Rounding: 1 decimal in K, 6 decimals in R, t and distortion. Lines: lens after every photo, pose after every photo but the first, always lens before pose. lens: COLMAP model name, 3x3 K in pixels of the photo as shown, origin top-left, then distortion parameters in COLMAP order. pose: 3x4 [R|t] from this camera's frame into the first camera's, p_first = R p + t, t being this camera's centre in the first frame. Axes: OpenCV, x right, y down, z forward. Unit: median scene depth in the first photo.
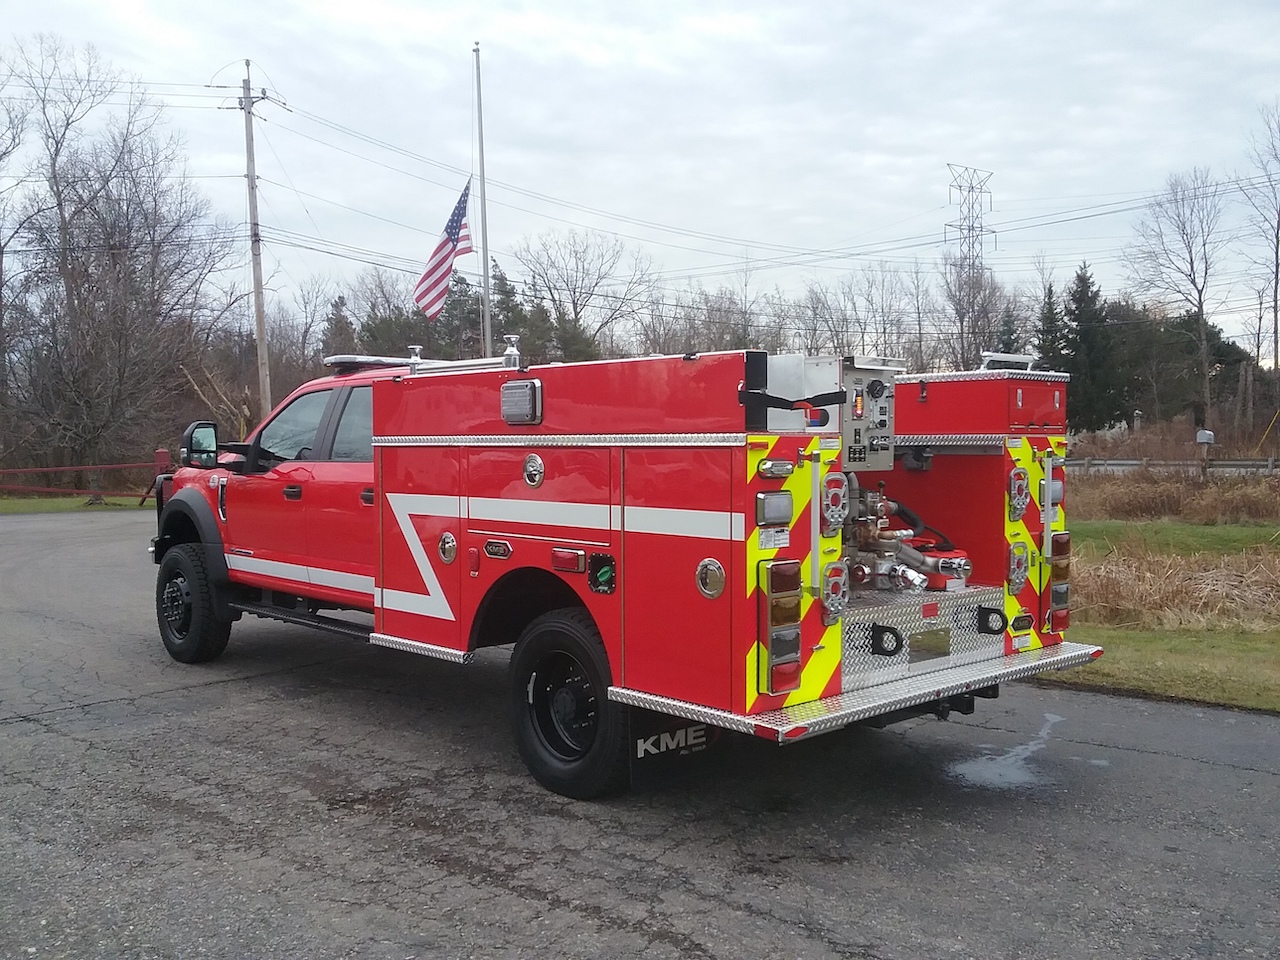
lens RADIAL K [[1178.4, 0, 658.3], [0, 1178.4, 482.4], [0, 0, 1]] dist [0.080564, -0.153097]
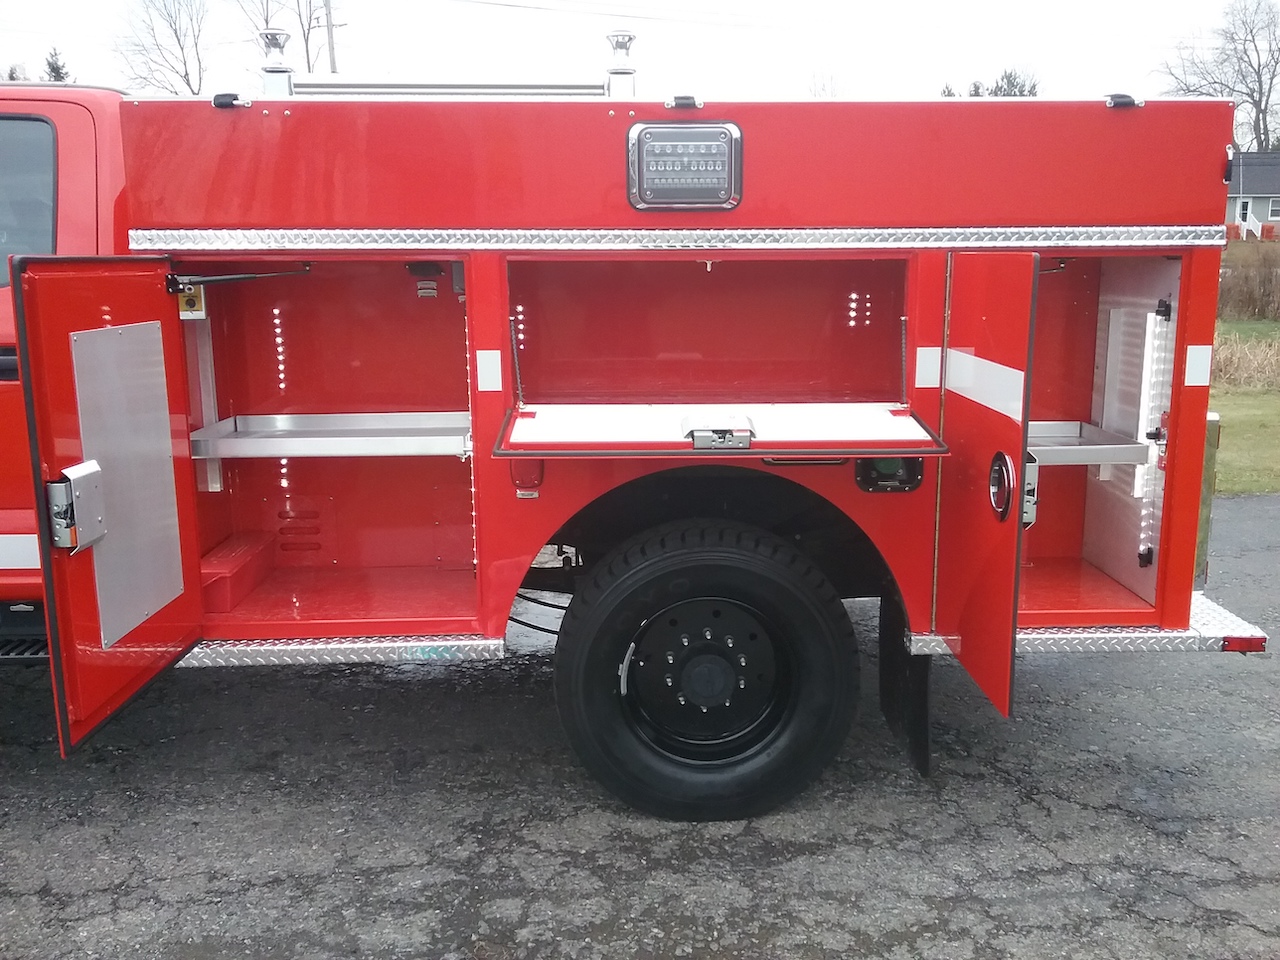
lens RADIAL K [[1182.9, 0, 666.1], [0, 1182.9, 482.9], [0, 0, 1]] dist [0.083063, -0.152191]
pose [[0.661006, -0.143160, 0.736598, -0.524880], [0.028565, 0.985721, 0.165944, -0.014880], [-0.749837, -0.088649, 0.655657, 0.616429]]
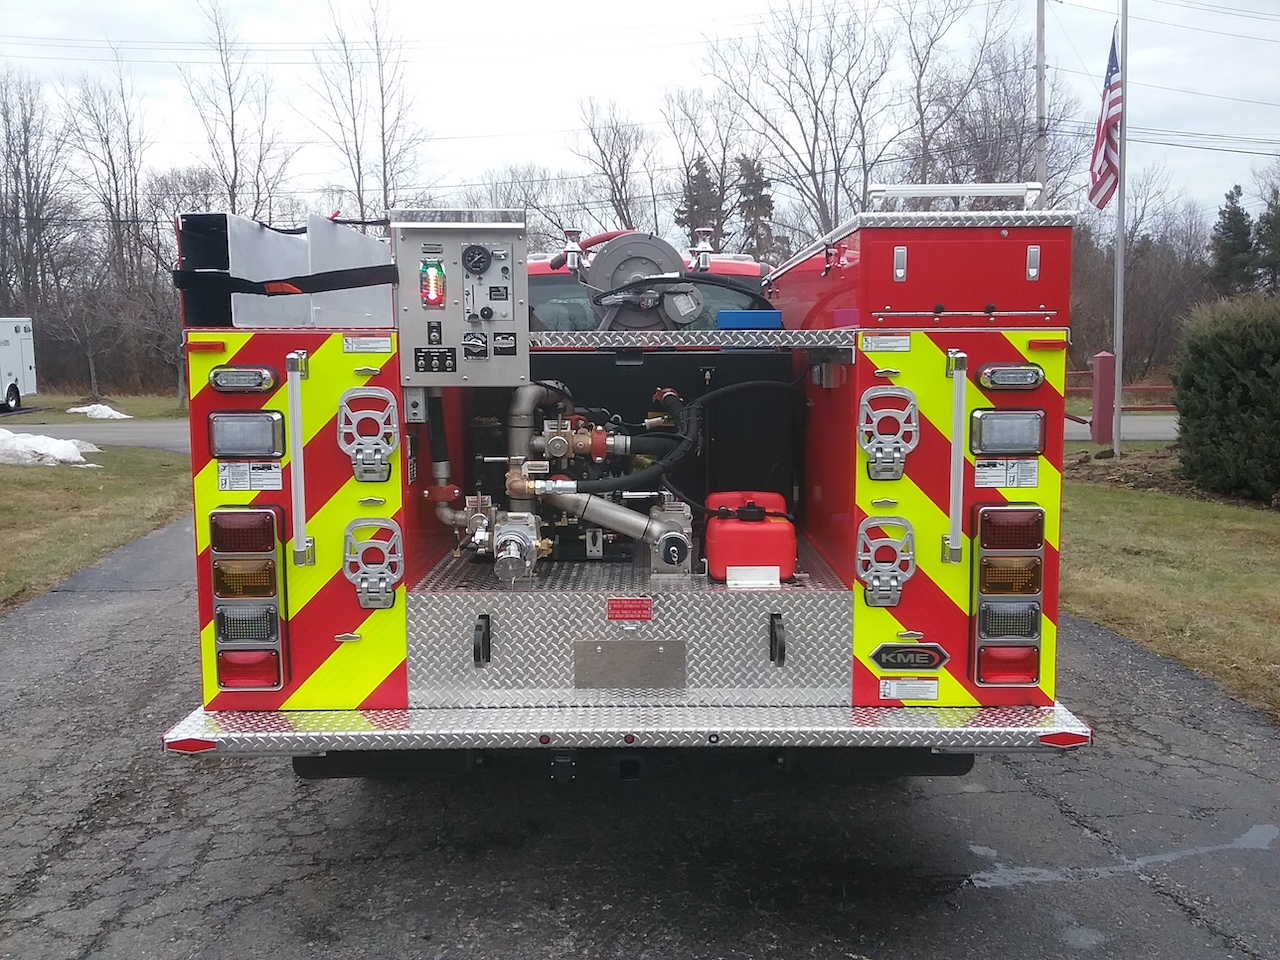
lens RADIAL K [[1178.4, 0, 658.3], [0, 1178.4, 482.4], [0, 0, 1]] dist [0.080564, -0.153097]
pose [[0.730392, 0.073897, -0.679019, 0.627365], [-0.021375, 0.996116, 0.085415, -0.013209], [0.682694, -0.047873, 0.729135, 0.522708]]
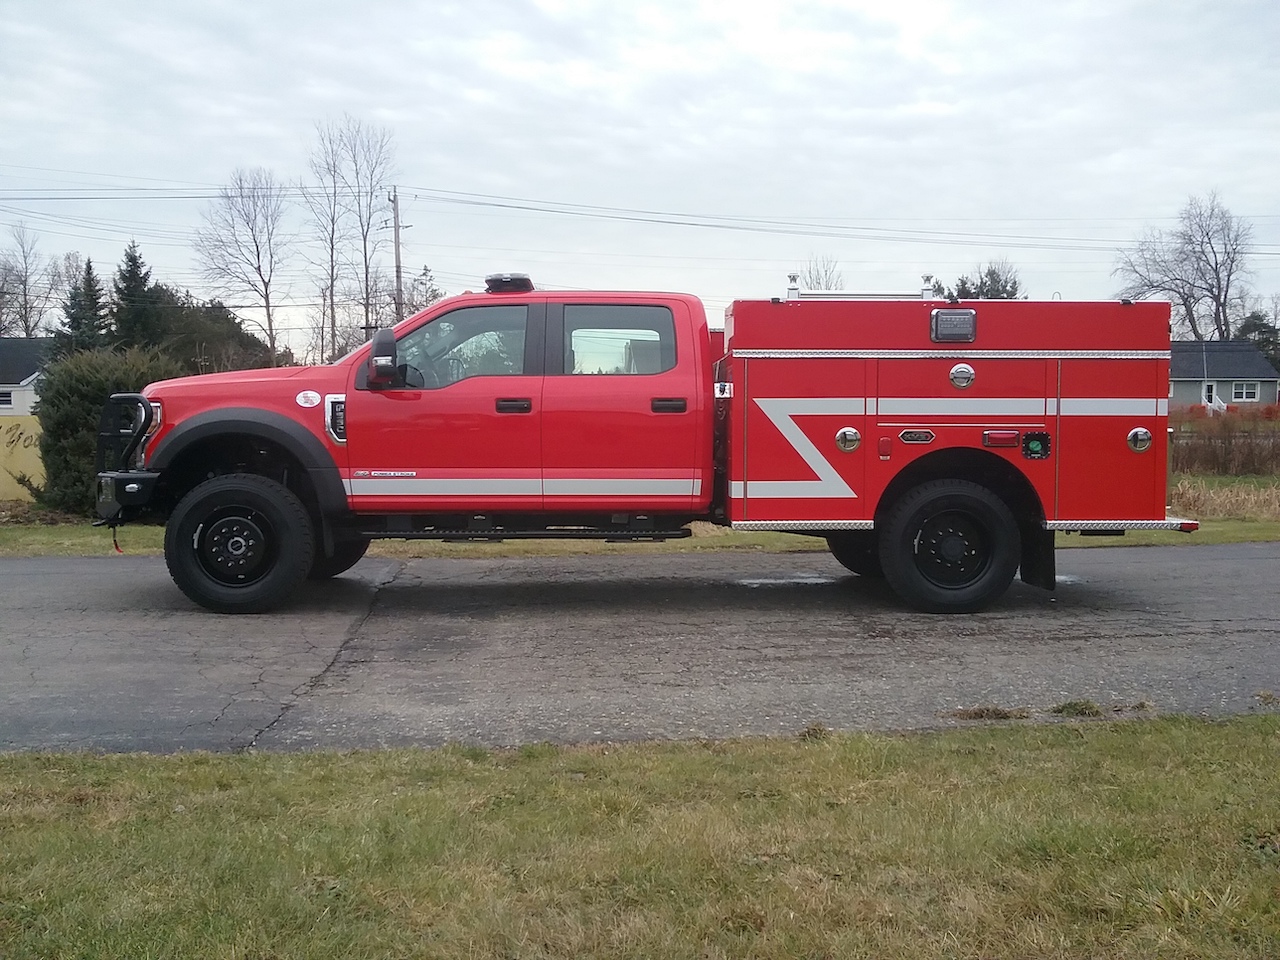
lens RADIAL K [[1178.4, 0, 658.3], [0, 1178.4, 482.4], [0, 0, 1]] dist [0.080564, -0.153097]
pose [[0.656817, -0.027345, 0.753554, -1.321477], [0.021687, 0.999614, 0.017371, 0.078625], [-0.753738, 0.004932, 0.657156, 0.350580]]
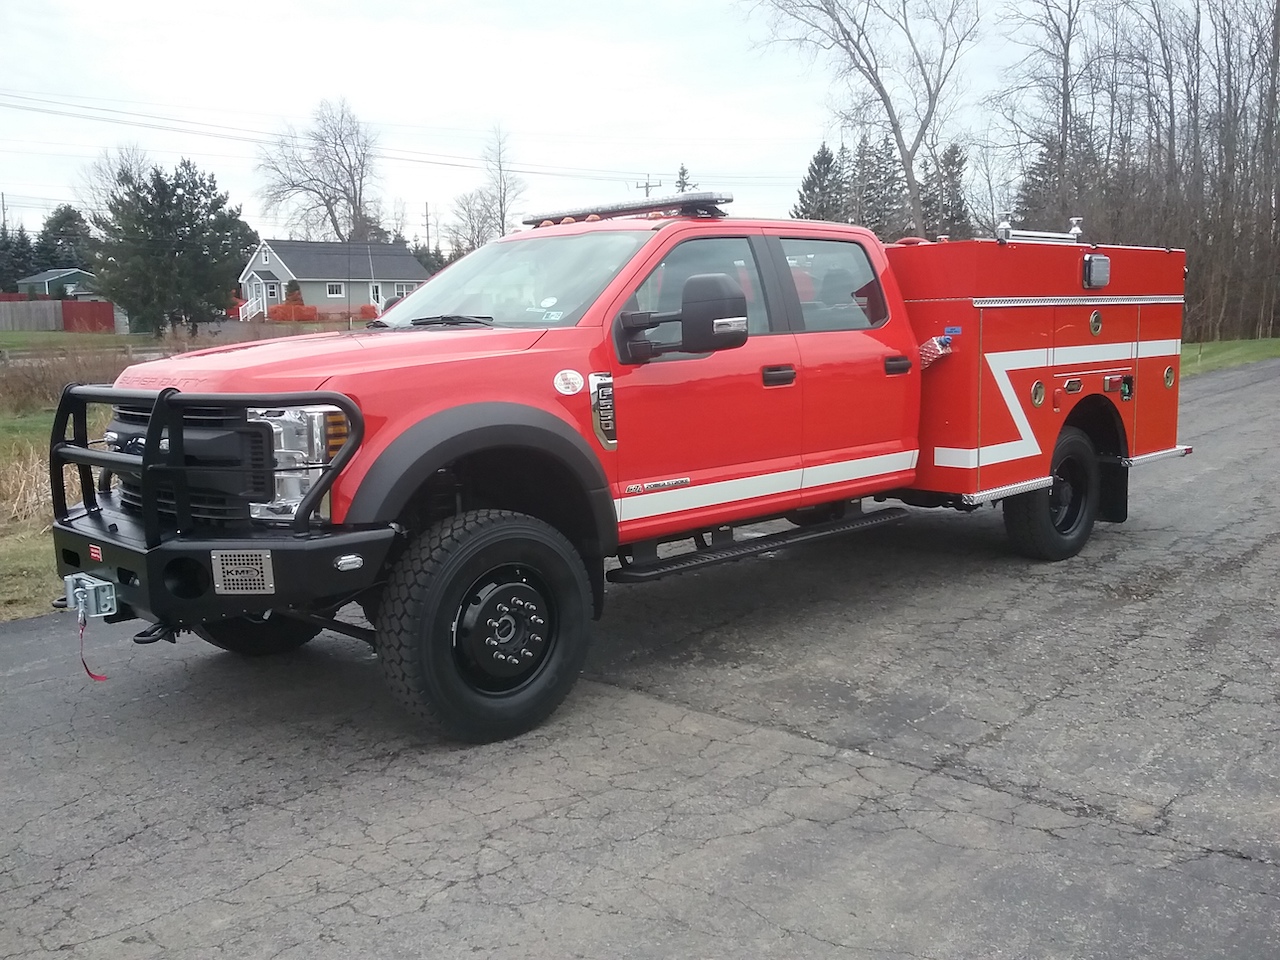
lens RADIAL K [[1178.4, 0, 658.3], [0, 1178.4, 482.4], [0, 0, 1]] dist [0.080564, -0.153097]
pose [[-0.019335, -0.132973, 0.990931, -1.424001], [0.057405, 0.989334, 0.133878, -0.039085], [-0.998164, 0.059473, -0.011495, 1.473241]]
